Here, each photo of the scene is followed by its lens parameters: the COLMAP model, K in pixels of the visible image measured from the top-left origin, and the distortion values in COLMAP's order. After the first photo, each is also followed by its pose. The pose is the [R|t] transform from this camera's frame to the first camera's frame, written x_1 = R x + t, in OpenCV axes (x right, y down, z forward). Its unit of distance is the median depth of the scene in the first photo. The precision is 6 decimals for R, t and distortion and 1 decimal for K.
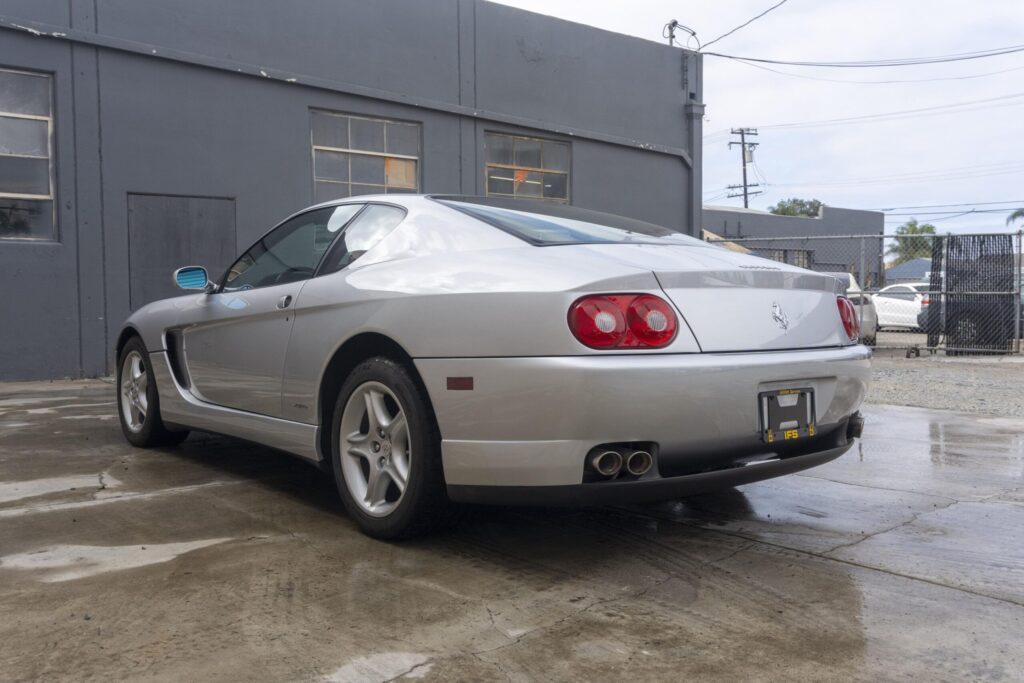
lens RADIAL K [[921.7, 0, 511.8], [0, 921.7, 343.6], [0, 0, 1]] dist [0.009416, -0.006537]
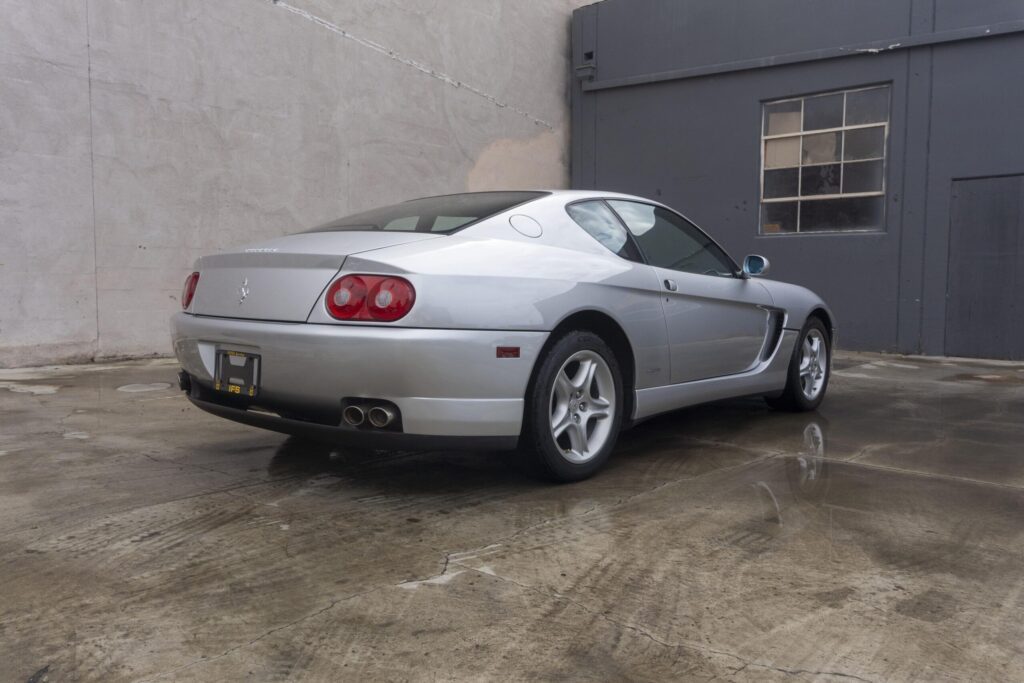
lens RADIAL K [[840.4, 0, 512.0], [0, 840.4, 344.3], [0, 0, 1]] dist [0.015243, 0.001403]
pose [[0.161392, 0.077741, -0.983824, 1.380738], [-0.056358, 0.995992, 0.069457, -0.053736], [0.985280, 0.044237, 0.165126, 1.131357]]
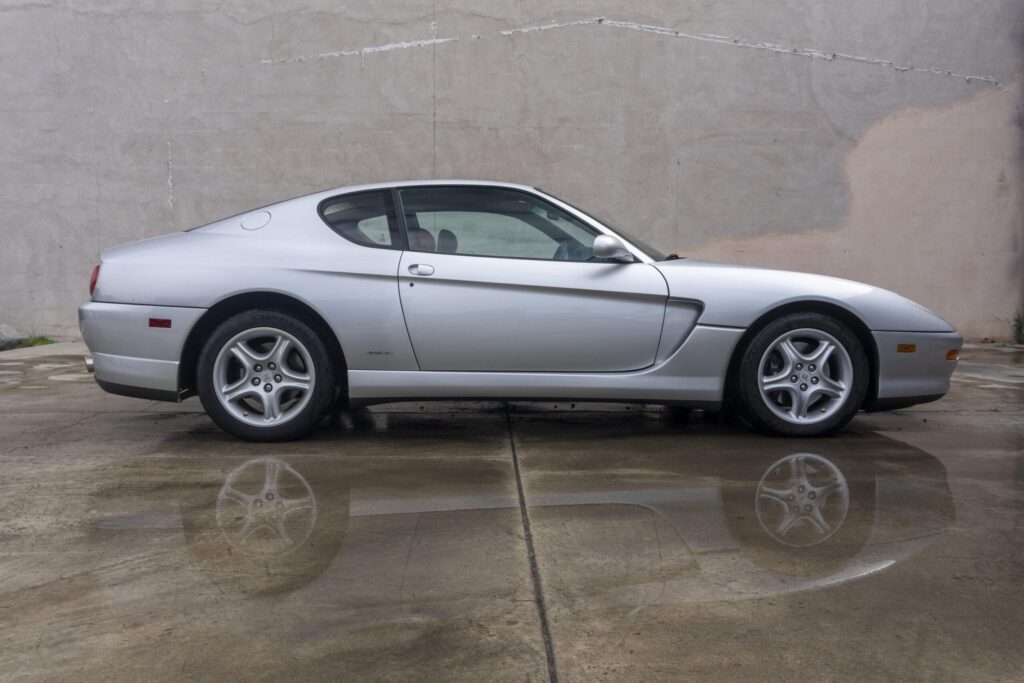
lens RADIAL K [[840.4, 0, 509.5], [0, 840.4, 342.5], [0, 0, 1]] dist [0.015243, 0.001403]
pose [[-0.608593, 0.056912, -0.791439, 1.077626], [-0.039834, 0.993976, 0.102107, -0.094578], [0.792482, 0.093668, -0.602660, 2.462513]]
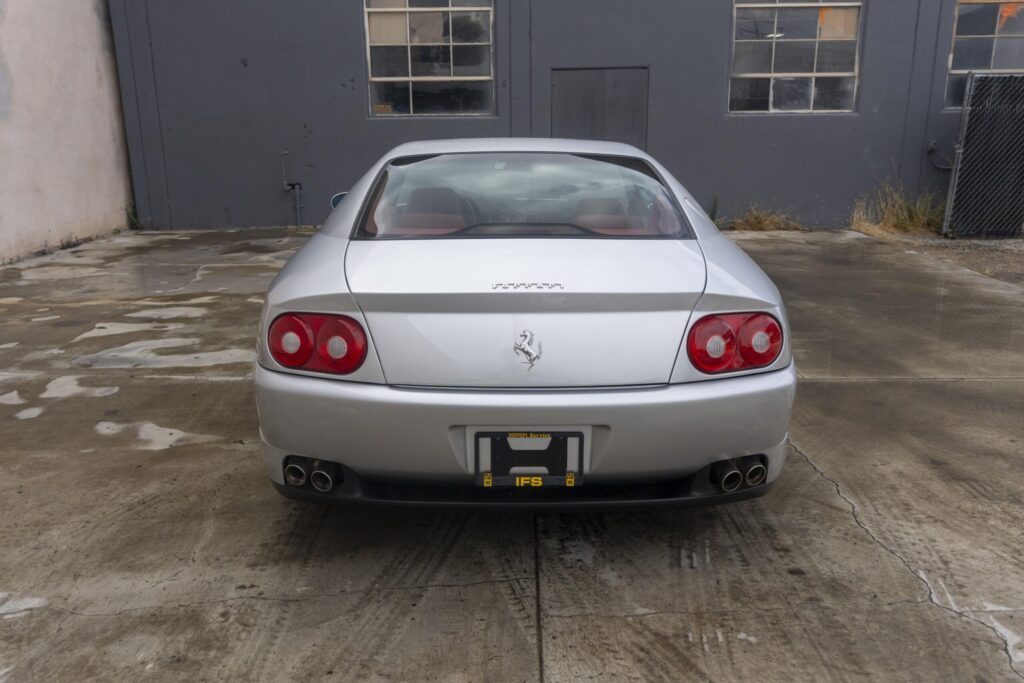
lens RADIAL K [[840.4, 0, 513.4], [0, 840.4, 338.2], [0, 0, 1]] dist [0.015243, 0.001403]
pose [[0.774580, 0.158872, -0.612197, 0.733781], [-0.026758, 0.975303, 0.219246, -0.202801], [0.631909, -0.153443, 0.759701, 0.389972]]
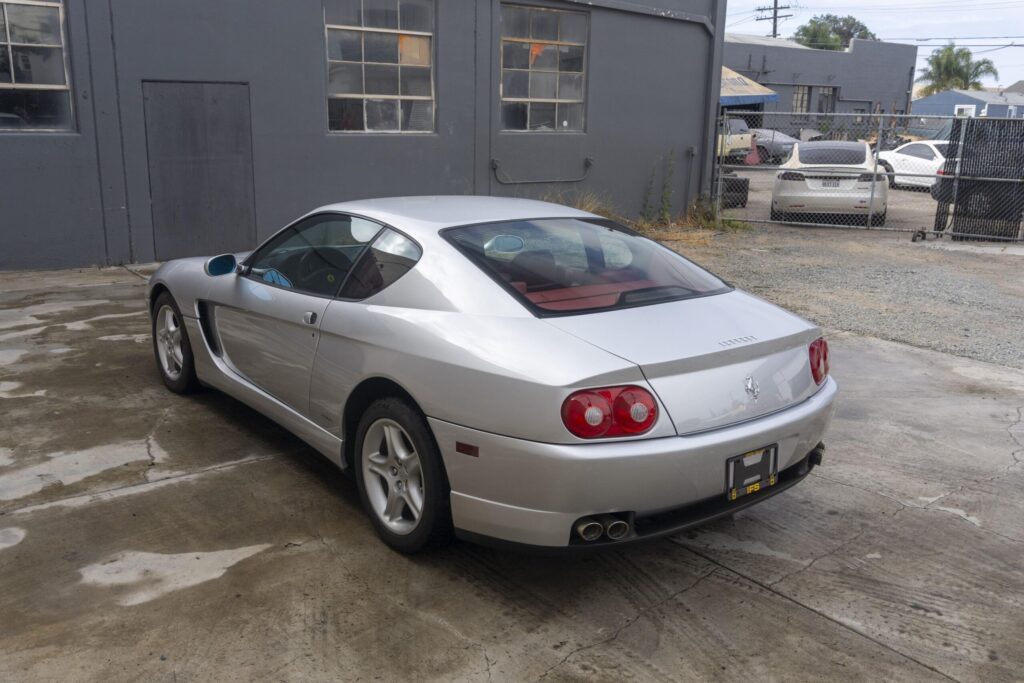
lens RADIAL K [[921.7, 0, 512.7], [0, 921.7, 342.5], [0, 0, 1]] dist [0.009416, -0.006537]
pose [[0.999553, 0.028588, -0.008787, 0.006501], [-0.026275, 0.979723, 0.198627, -0.291510], [0.014287, -0.198308, 0.980036, -0.096645]]
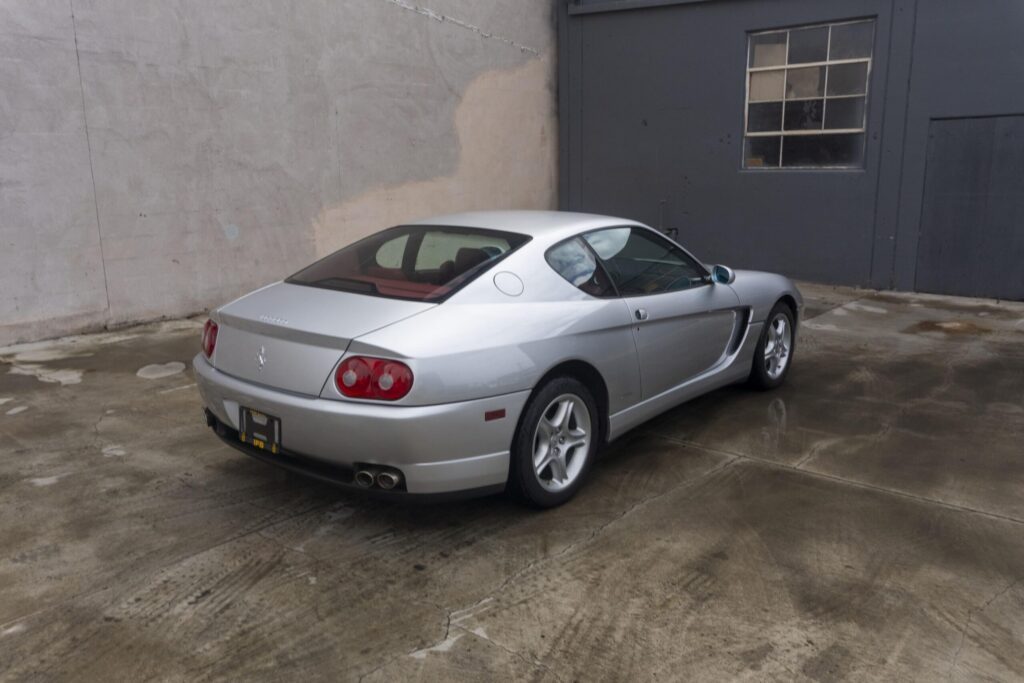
lens RADIAL K [[840.4, 0, 512.7], [0, 840.4, 344.1], [0, 0, 1]] dist [0.015243, 0.001403]
pose [[0.171957, 0.217633, -0.960764, 1.488945], [-0.035288, 0.976026, 0.214774, -0.318514], [0.984472, -0.003029, 0.175515, 1.113473]]
